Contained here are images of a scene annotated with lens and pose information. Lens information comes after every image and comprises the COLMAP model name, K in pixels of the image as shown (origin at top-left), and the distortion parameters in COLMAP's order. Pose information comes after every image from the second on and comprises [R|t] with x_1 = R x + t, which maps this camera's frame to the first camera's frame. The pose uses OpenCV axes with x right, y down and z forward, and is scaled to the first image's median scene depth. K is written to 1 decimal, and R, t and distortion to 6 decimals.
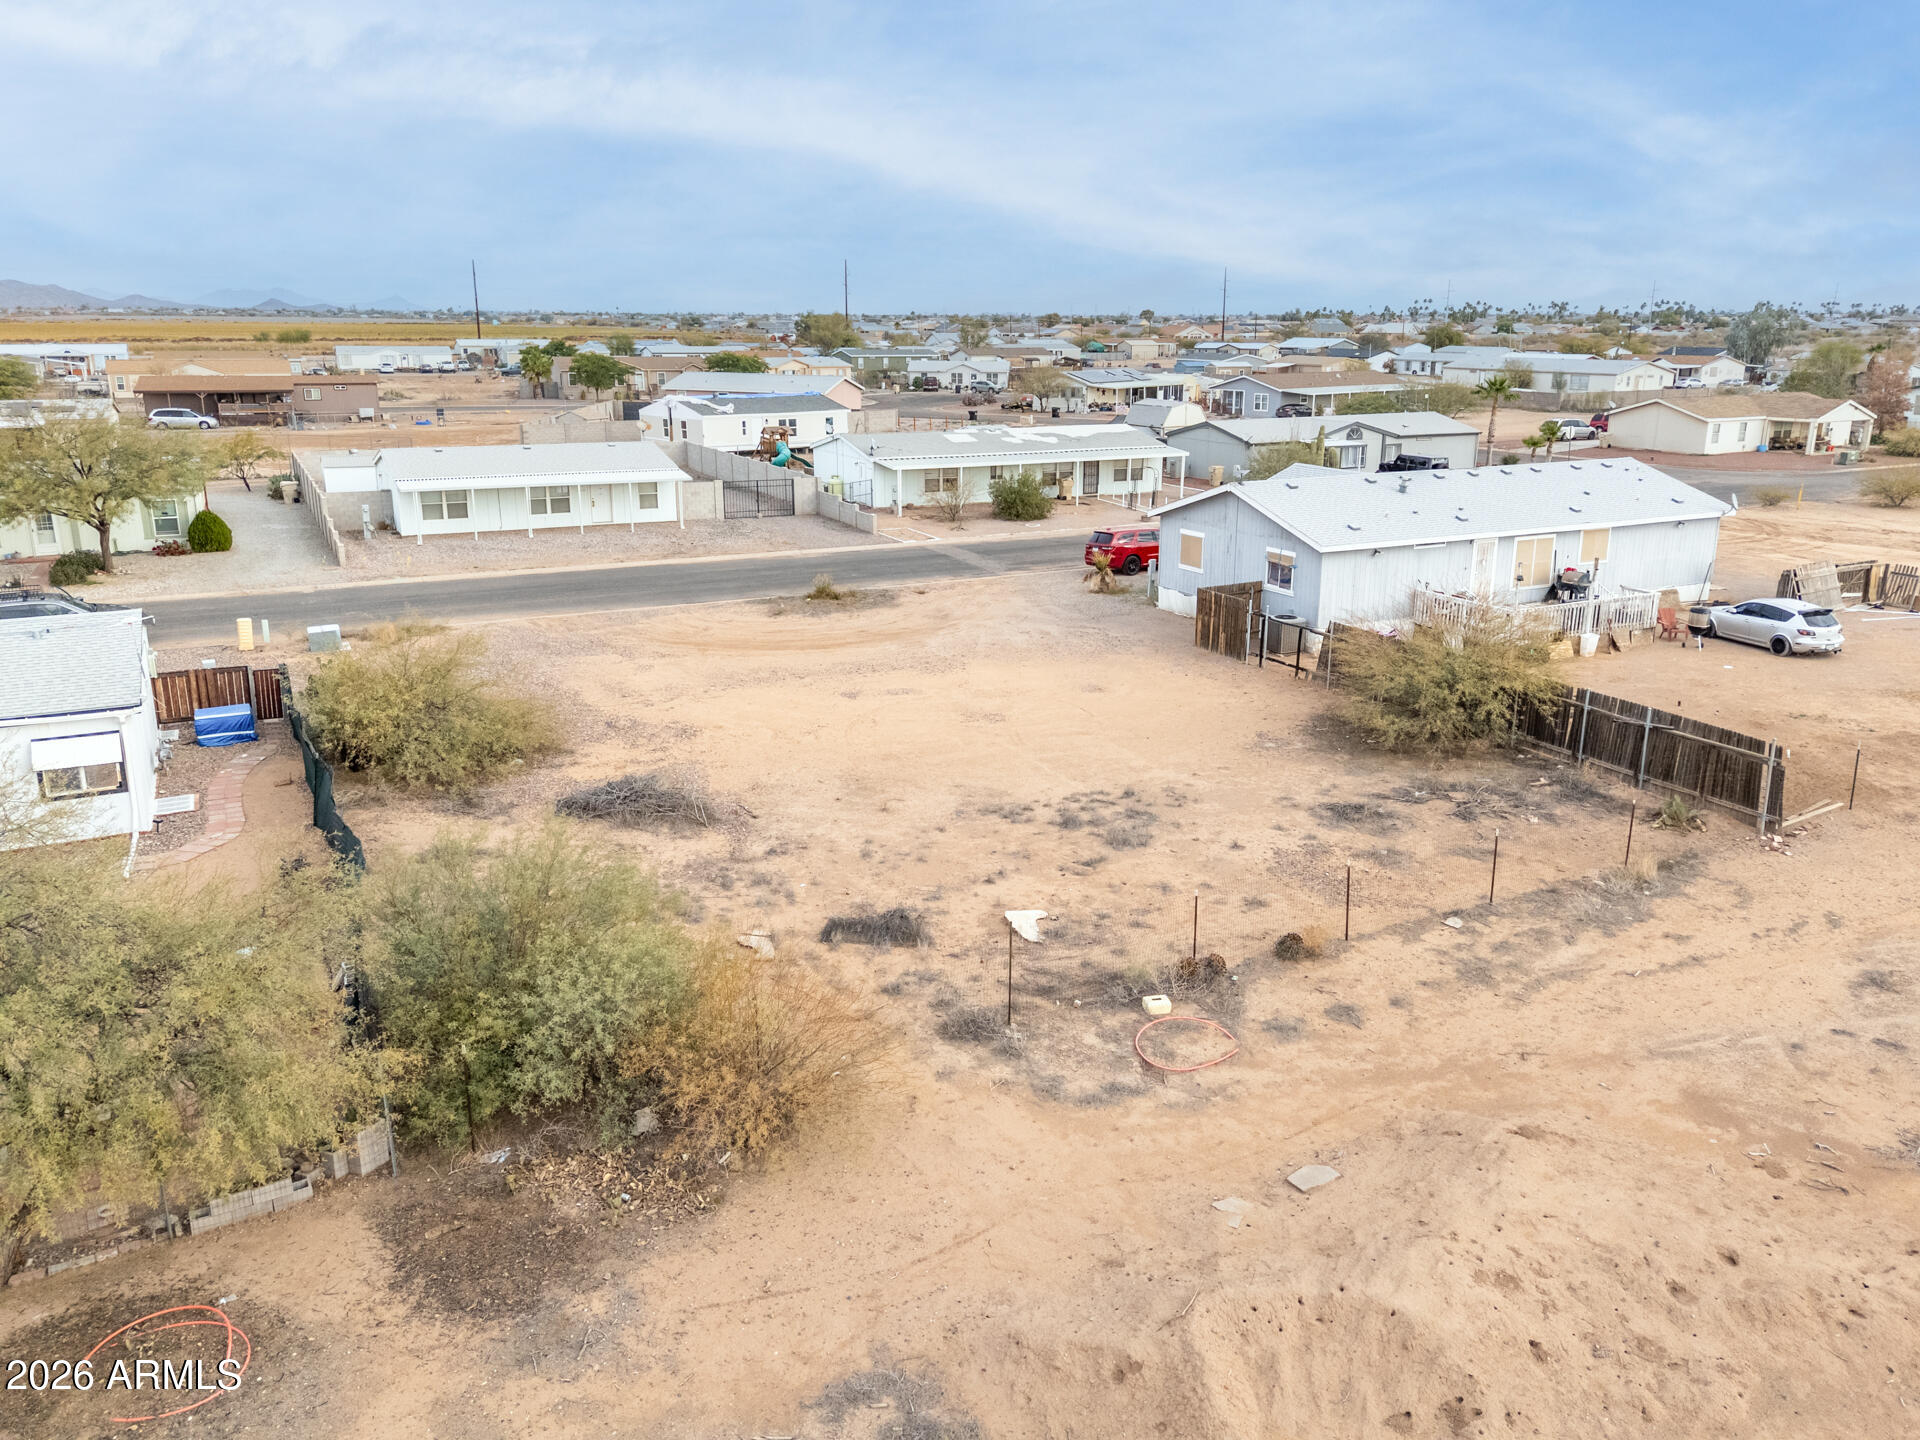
lens RADIAL K [[1435.8, 0, 984.1], [0, 1435.8, 710.7], [0, 0, 1]] dist [0.078099, -0.069727]
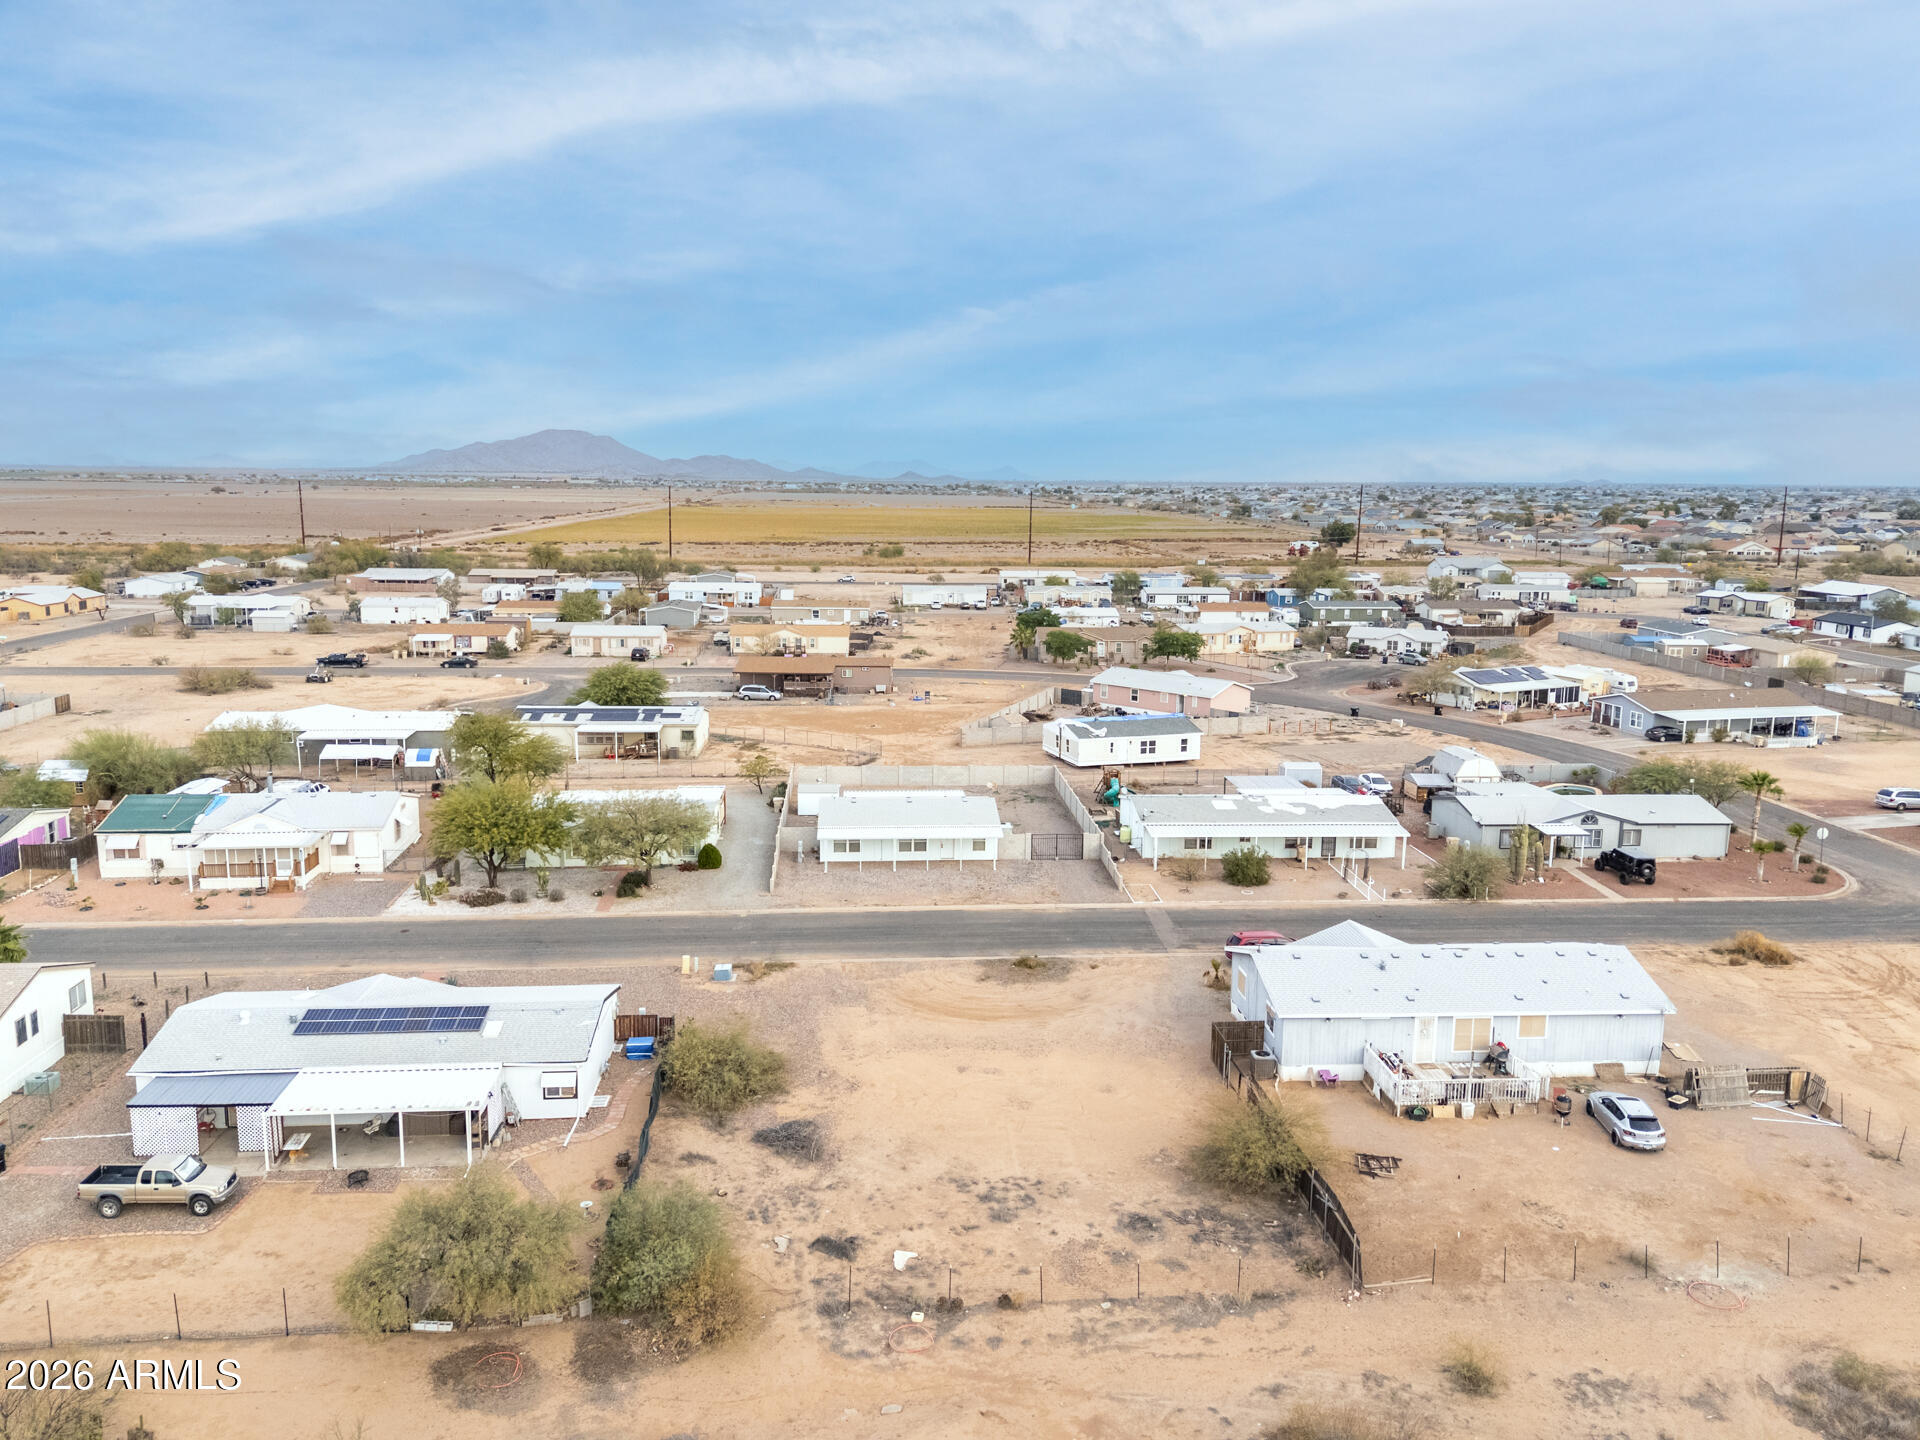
lens RADIAL K [[1411.0, 0, 960.0], [0, 1411.0, 720.0], [0, 0, 1]] dist [0.039820, -0.001473]
pose [[0.919617, 0.072464, -0.386075, 0.682745], [-0.110042, 0.991009, -0.076109, -0.386179], [0.377089, 0.112475, 0.919322, -0.759396]]
